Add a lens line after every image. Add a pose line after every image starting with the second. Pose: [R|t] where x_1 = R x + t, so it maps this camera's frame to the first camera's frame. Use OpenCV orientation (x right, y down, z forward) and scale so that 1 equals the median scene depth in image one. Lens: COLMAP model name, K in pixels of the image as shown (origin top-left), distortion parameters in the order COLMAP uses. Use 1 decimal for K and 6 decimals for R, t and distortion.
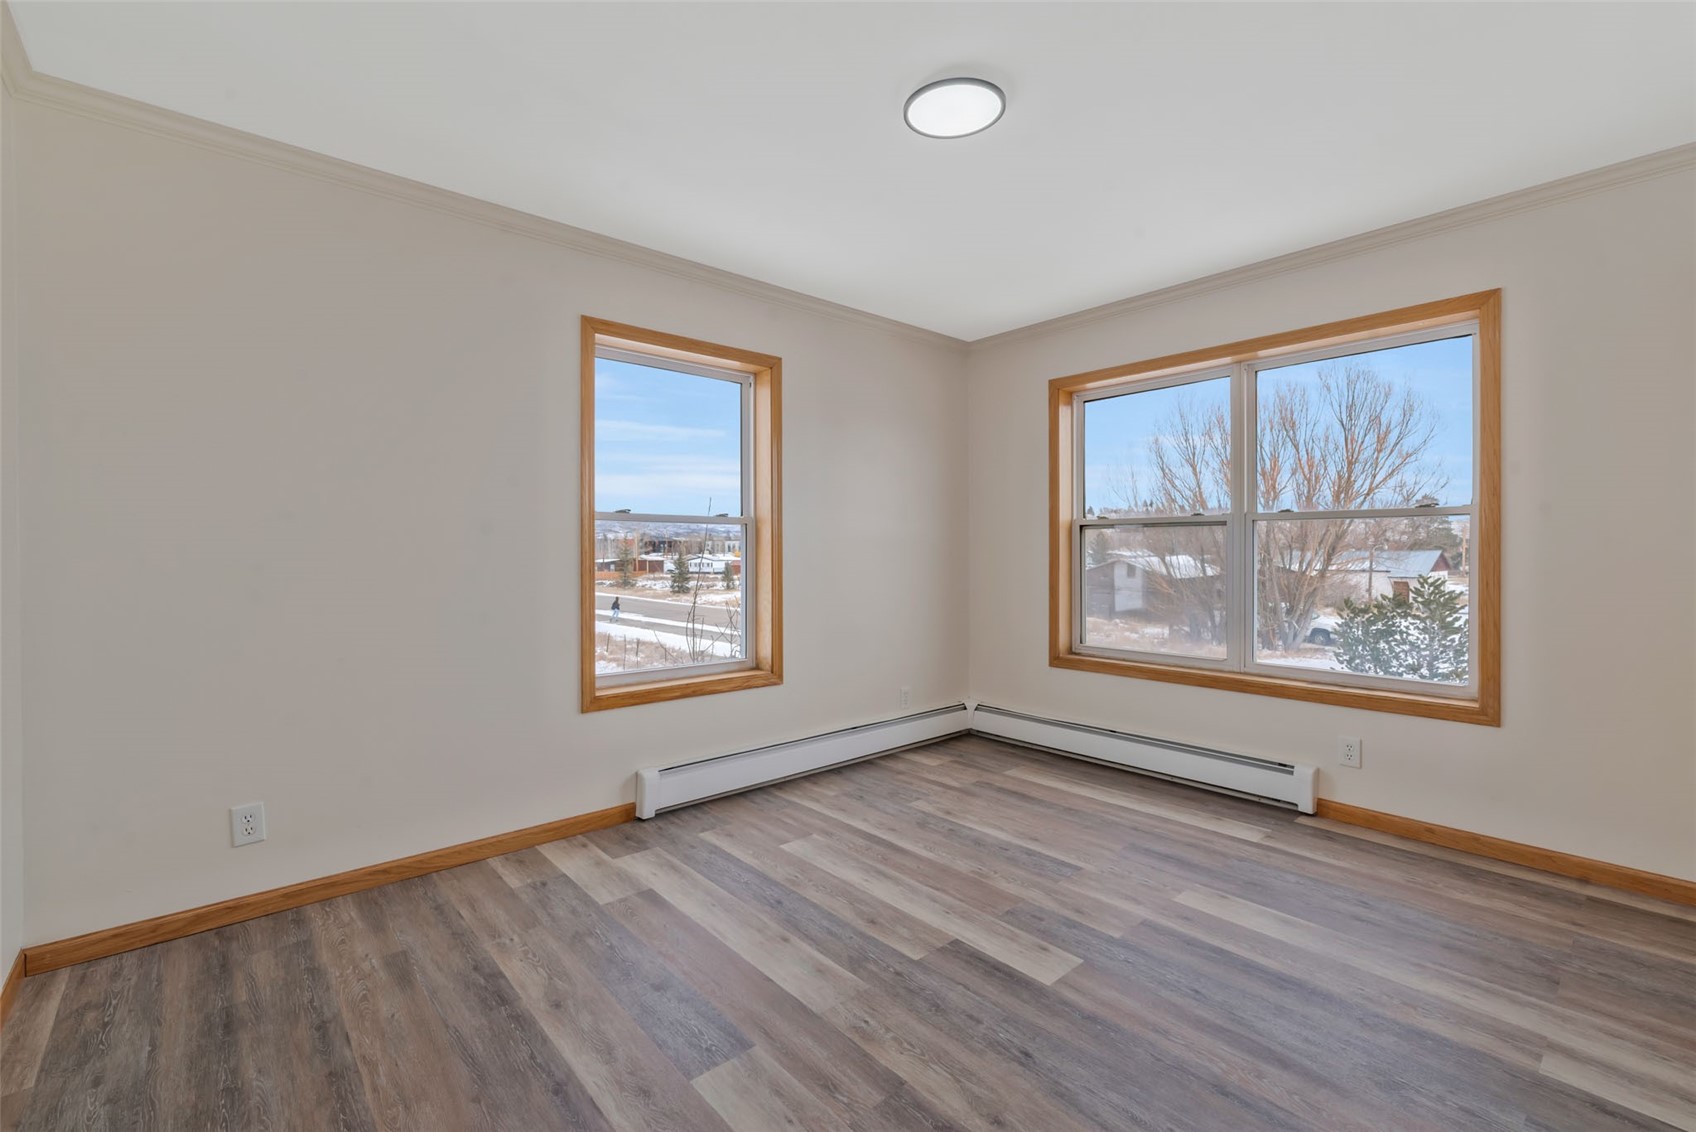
lens RADIAL K [[693.8, 0, 857.4], [0, 693.8, 560.7], [0, 0, 1]] dist [0.001504, 0.000041]
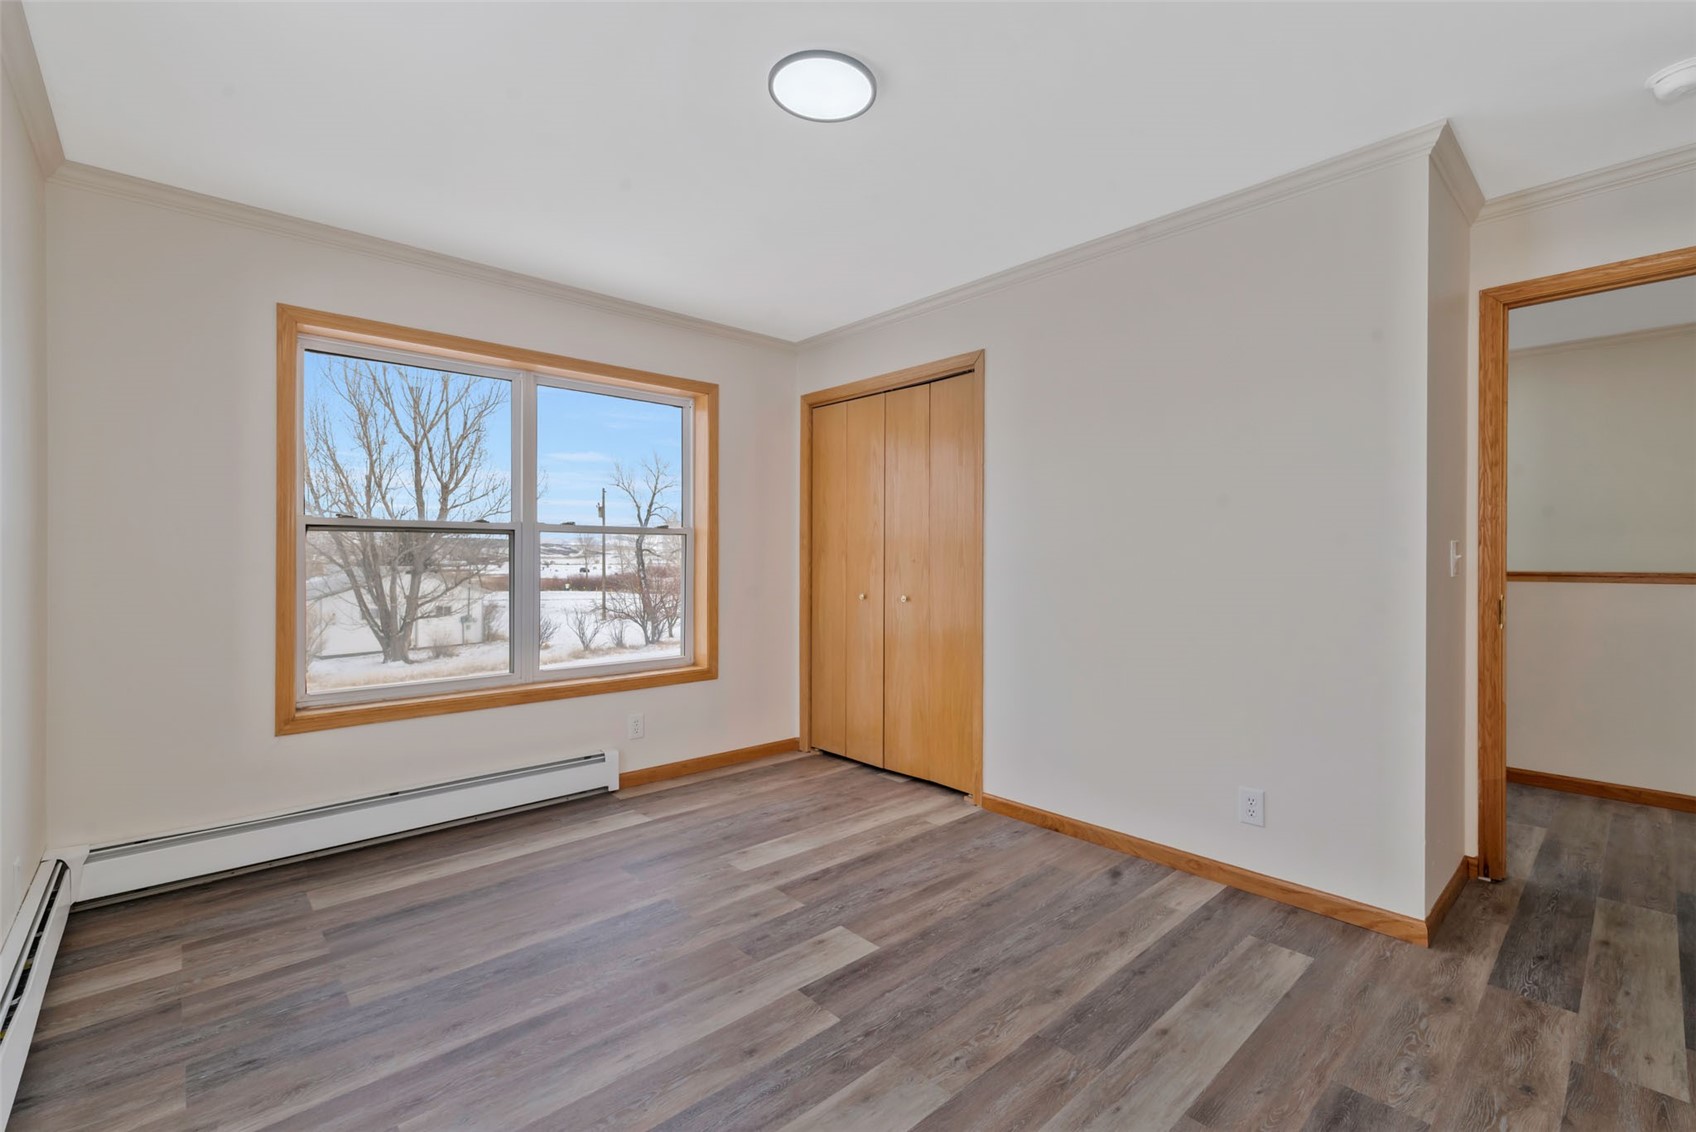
lens RADIAL K [[693.8, 0, 857.4], [0, 693.8, 560.7], [0, 0, 1]] dist [0.001504, 0.000041]
pose [[0.037076, -0.001242, 0.999312, -0.550485], [0.015072, 0.999886, 0.000683, -0.009694], [-0.999199, 0.015036, 0.037090, 0.641223]]
